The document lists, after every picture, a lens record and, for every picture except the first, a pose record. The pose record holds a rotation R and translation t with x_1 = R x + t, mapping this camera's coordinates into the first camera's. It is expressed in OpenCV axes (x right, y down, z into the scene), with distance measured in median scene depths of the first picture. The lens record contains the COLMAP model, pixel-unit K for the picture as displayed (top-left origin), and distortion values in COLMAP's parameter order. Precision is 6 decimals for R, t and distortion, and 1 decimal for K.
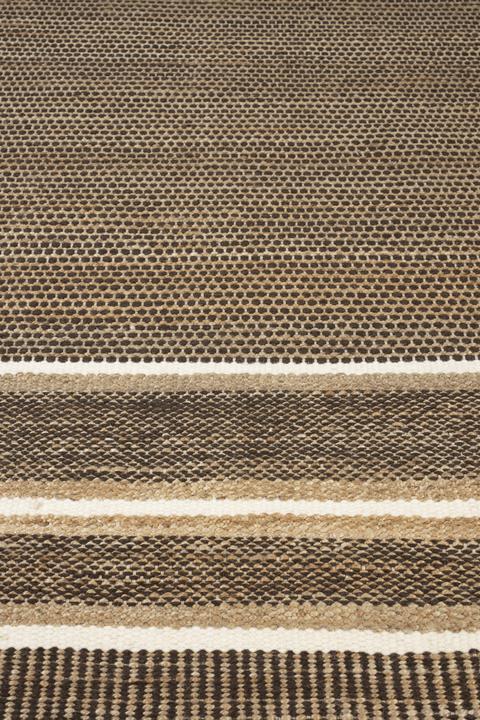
lens RADIAL K [[1041.1, 0, 239.0], [0, 1041.1, 360.0], [0, 0, 1]] dist [-0.051904, 0.000000]
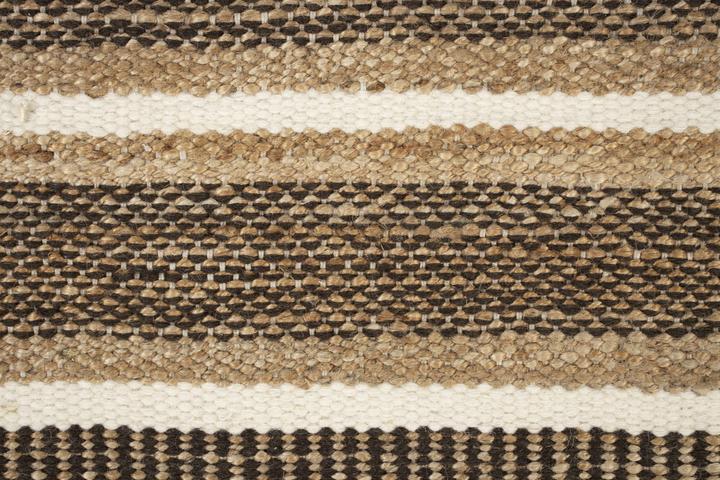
lens RADIAL K [[1041.1, 0, 362.4], [0, 1041.1, 239.3], [0, 0, 1]] dist [-0.051904, 0.000000]
pose [[0.999997, -0.001285, -0.001841, -0.024985], [0.002226, 0.674429, 0.738336, -0.212490], [0.000293, -0.738339, 0.674430, 0.633769]]
